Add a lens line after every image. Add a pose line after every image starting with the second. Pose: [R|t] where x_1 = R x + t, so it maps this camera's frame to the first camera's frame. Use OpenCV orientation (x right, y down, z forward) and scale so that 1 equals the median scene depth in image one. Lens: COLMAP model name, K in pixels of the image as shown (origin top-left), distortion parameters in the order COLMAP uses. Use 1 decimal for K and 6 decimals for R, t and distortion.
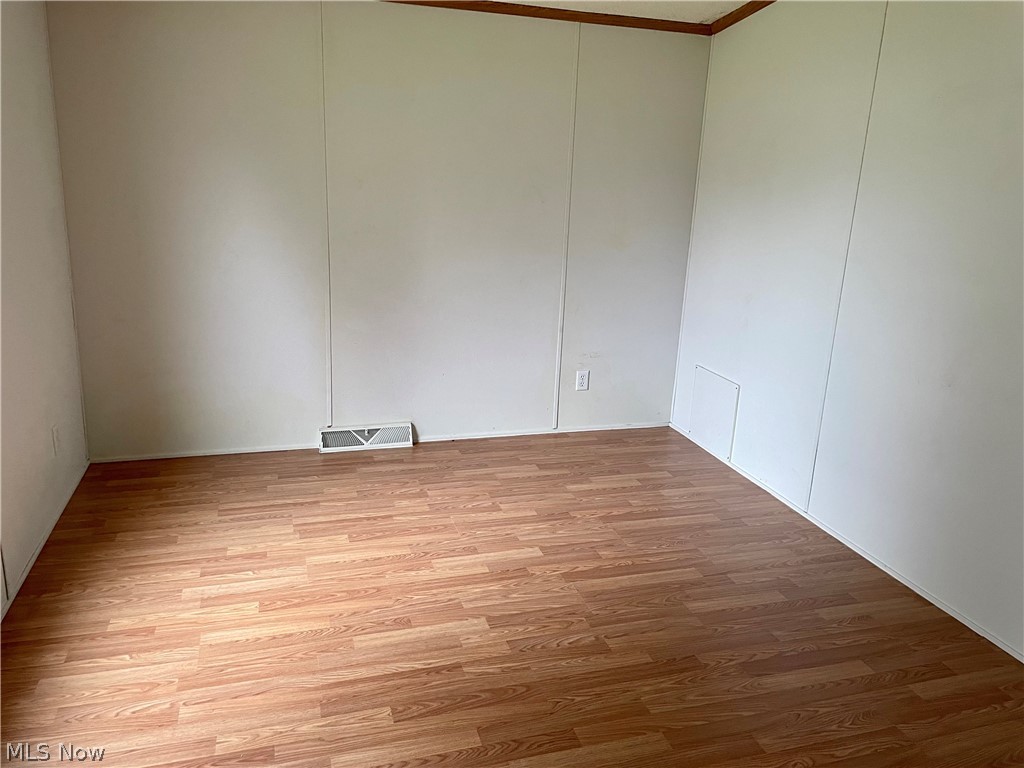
lens RADIAL K [[777.5, 0, 512.0], [0, 777.5, 384.0], [0, 0, 1]] dist [0.104857, -0.155890]
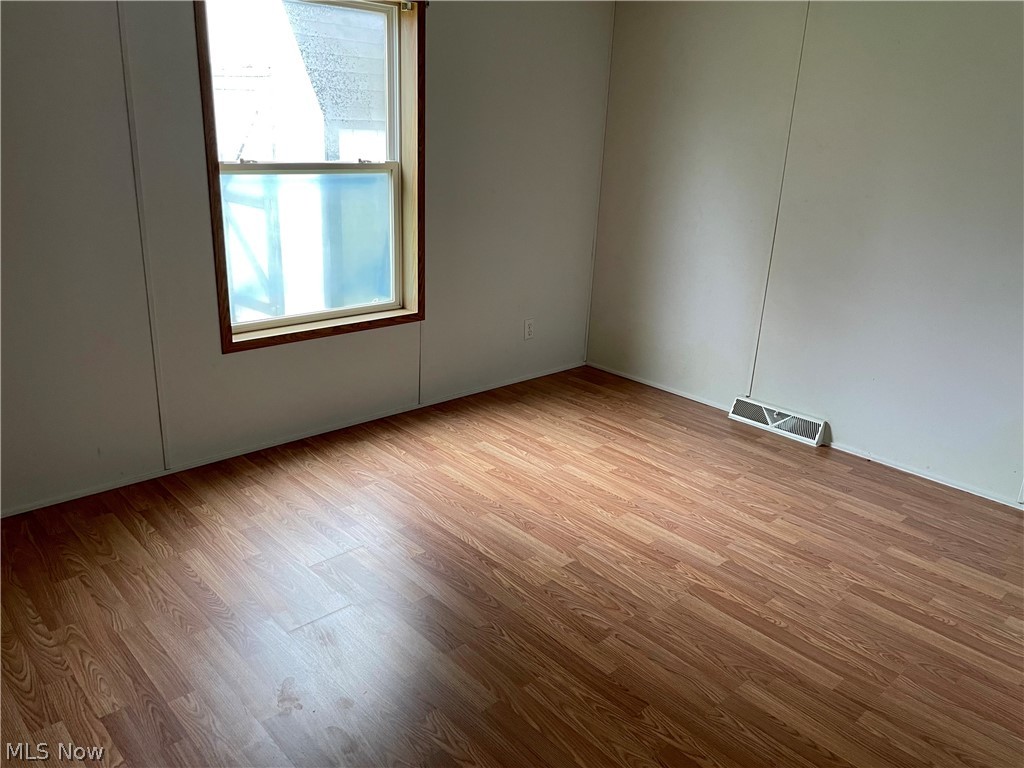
lens RADIAL K [[777.5, 0, 512.0], [0, 777.5, 384.0], [0, 0, 1]] dist [0.104857, -0.155890]
pose [[0.430517, 0.268308, -0.861781, 0.598334], [-0.271264, 0.949116, 0.159985, -0.046540], [0.860855, 0.164894, 0.481393, 0.330890]]
